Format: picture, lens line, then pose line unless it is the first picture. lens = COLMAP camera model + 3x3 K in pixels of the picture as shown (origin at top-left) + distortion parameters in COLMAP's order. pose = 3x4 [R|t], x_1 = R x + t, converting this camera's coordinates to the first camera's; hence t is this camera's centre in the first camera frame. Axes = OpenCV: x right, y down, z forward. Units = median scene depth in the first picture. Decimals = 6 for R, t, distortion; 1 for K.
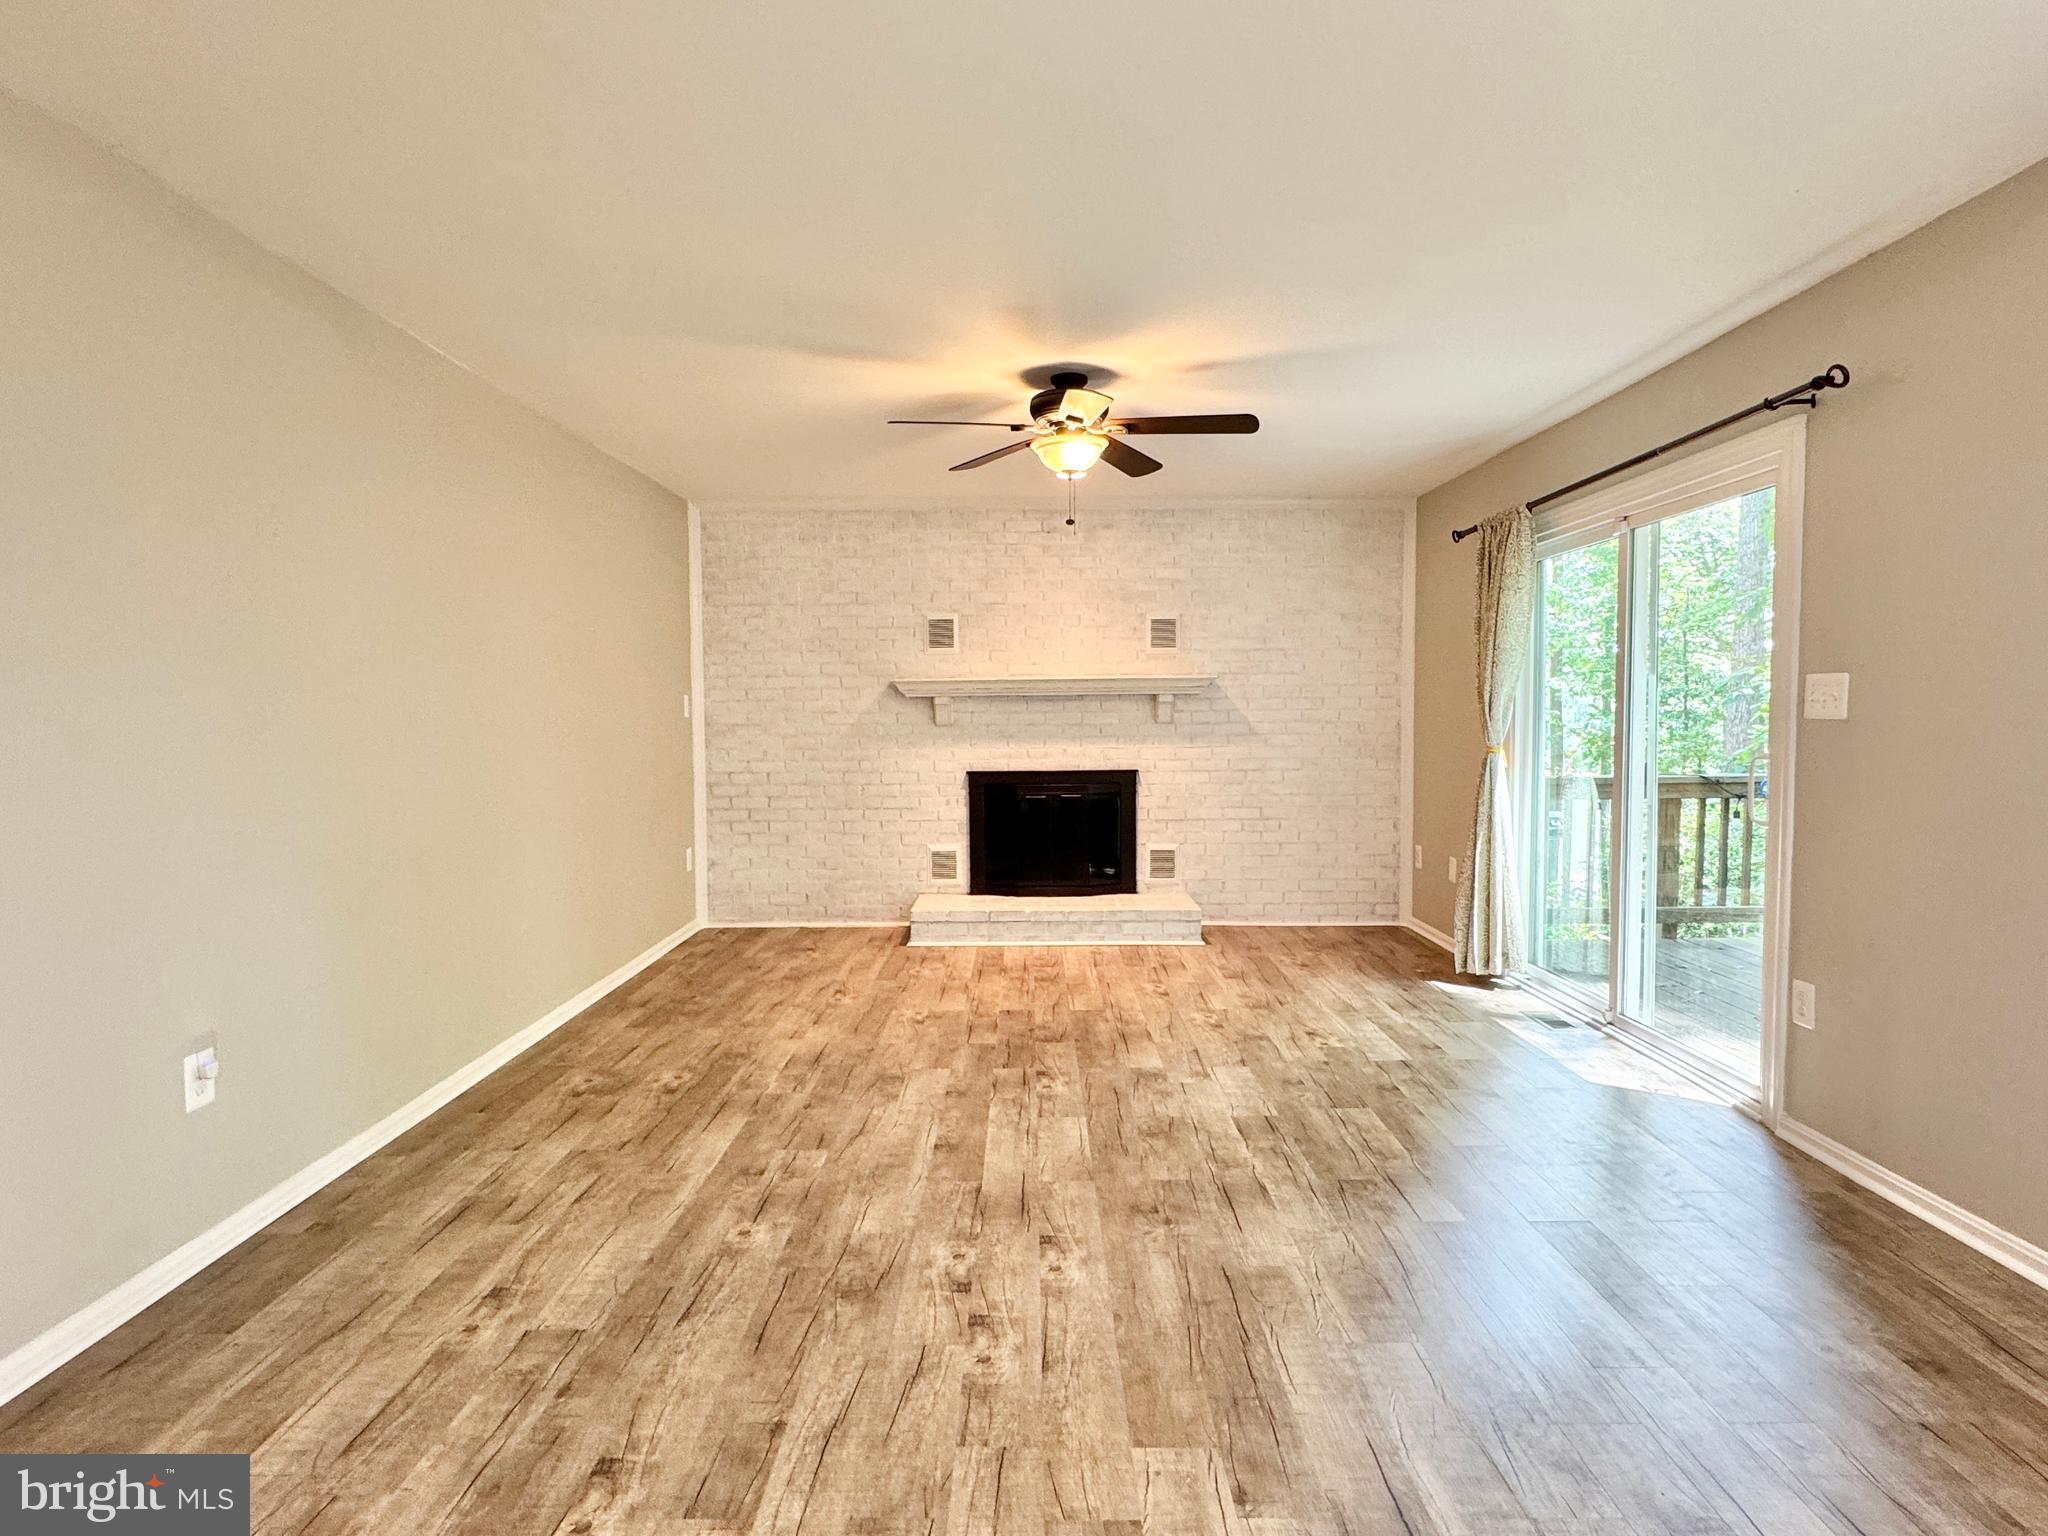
lens RADIAL K [[1098.1, 0, 1024.0], [0, 1098.1, 768.0], [0, 0, 1]] dist [0.001568, -0.000337]
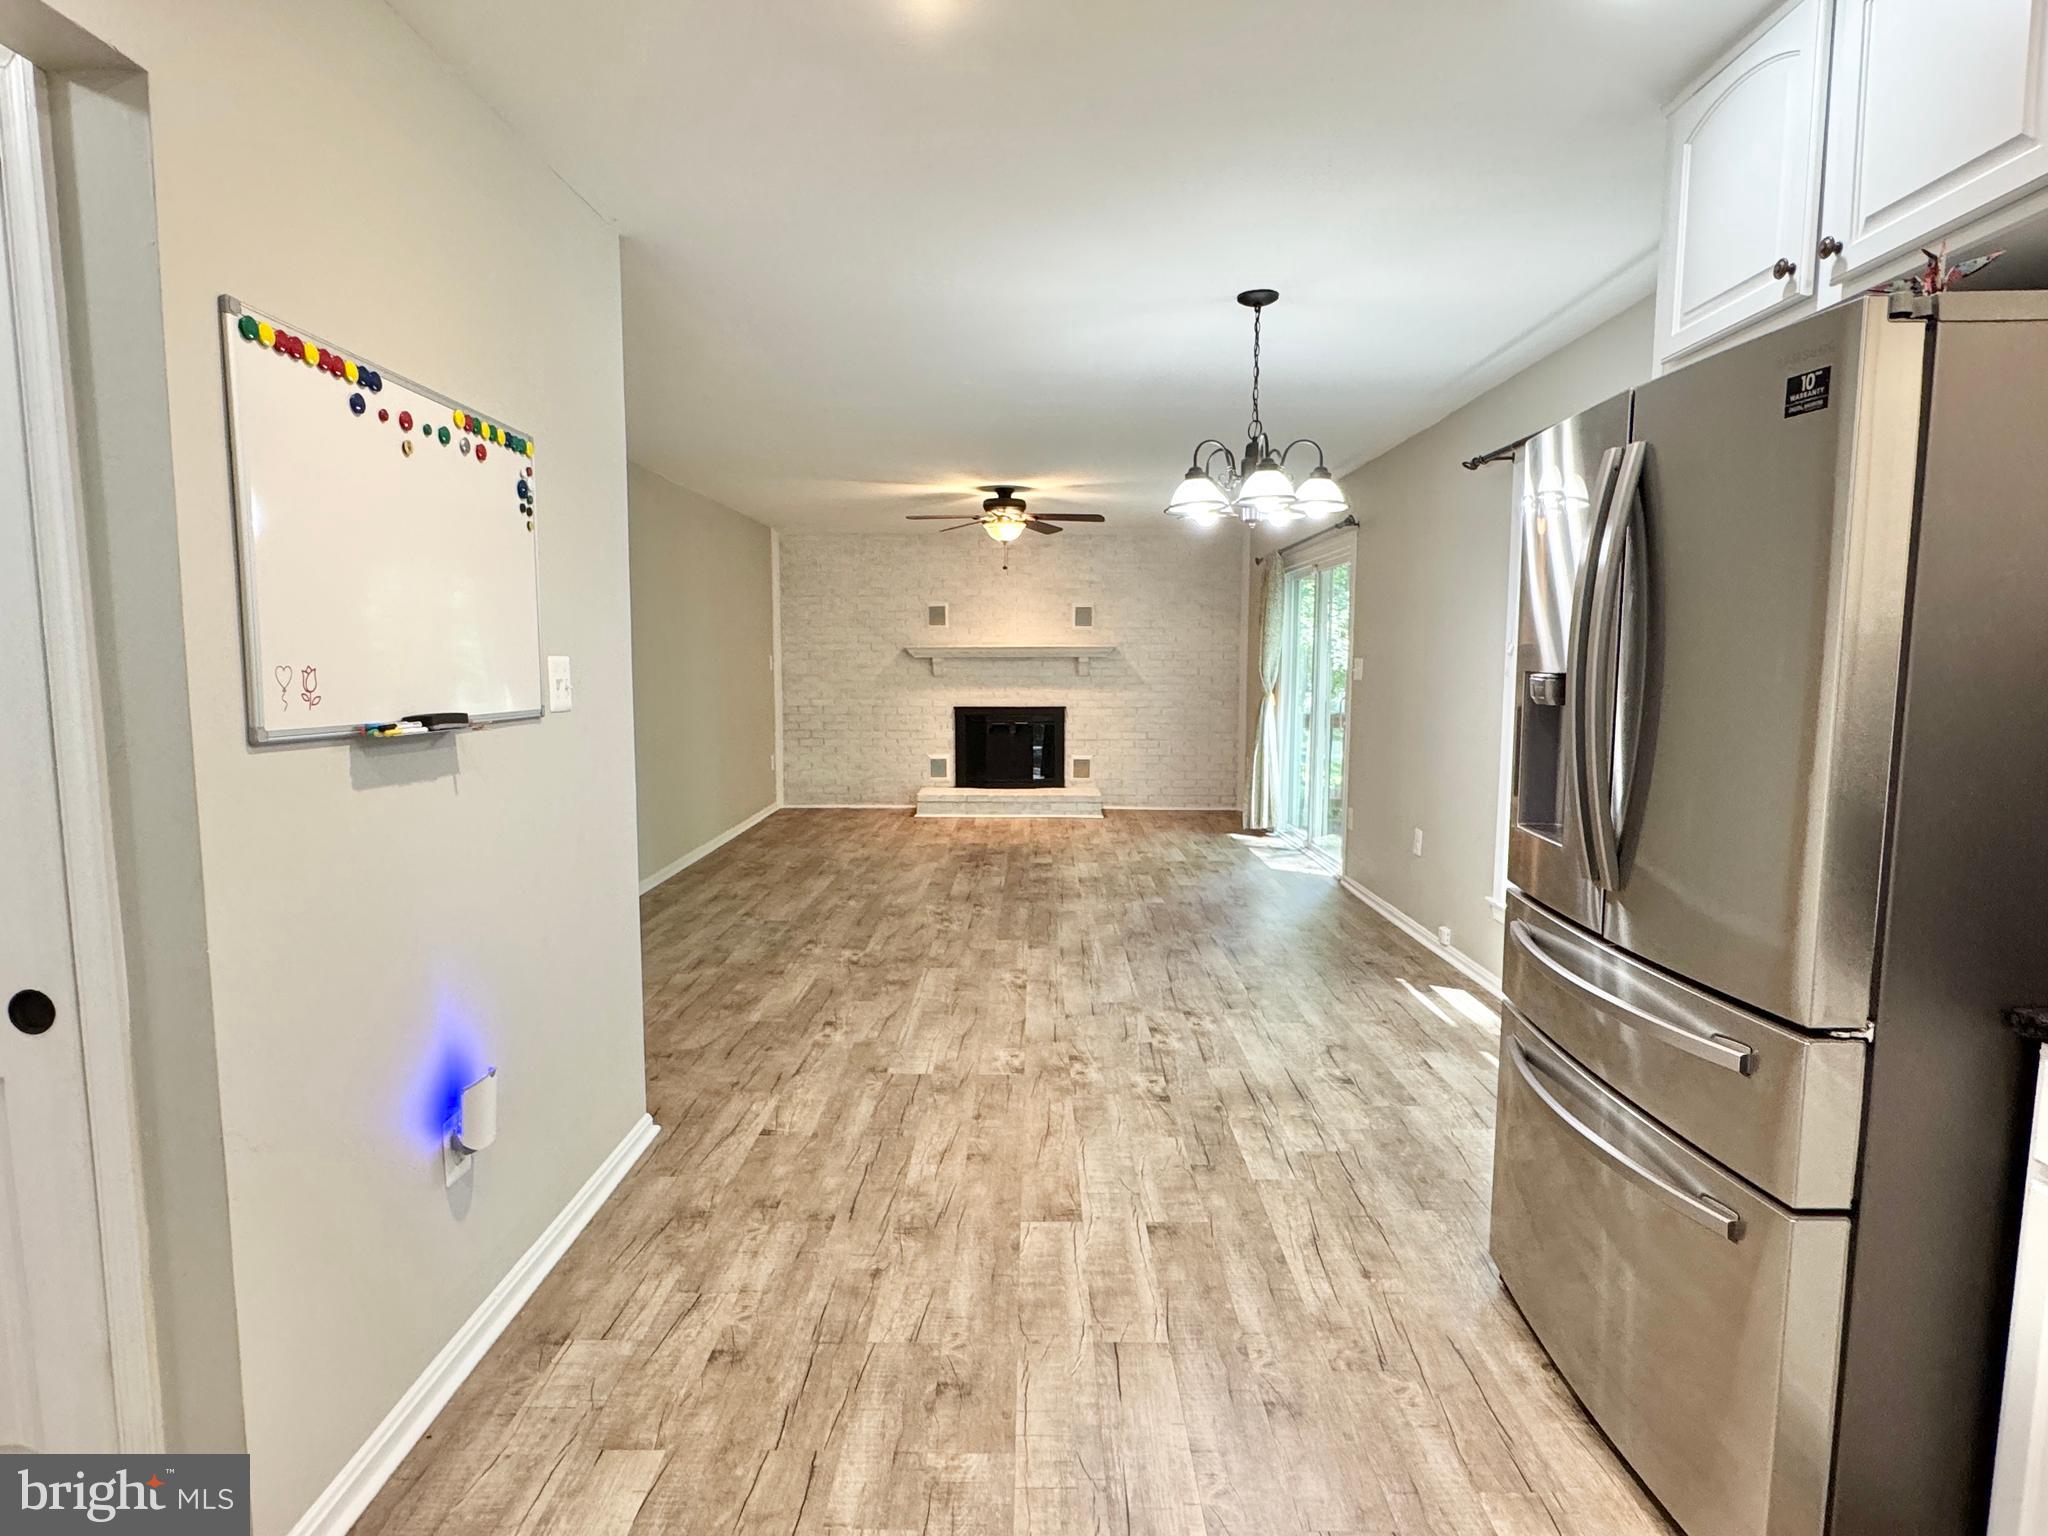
lens RADIAL K [[1098.1, 0, 1024.0], [0, 1098.1, 768.0], [0, 0, 1]] dist [0.001568, -0.000337]
pose [[0.999961, 0.008281, -0.003118, 0.051845], [-0.008114, 0.998714, 0.050053, 0.011083], [0.003529, -0.050026, 0.998742, -0.534208]]
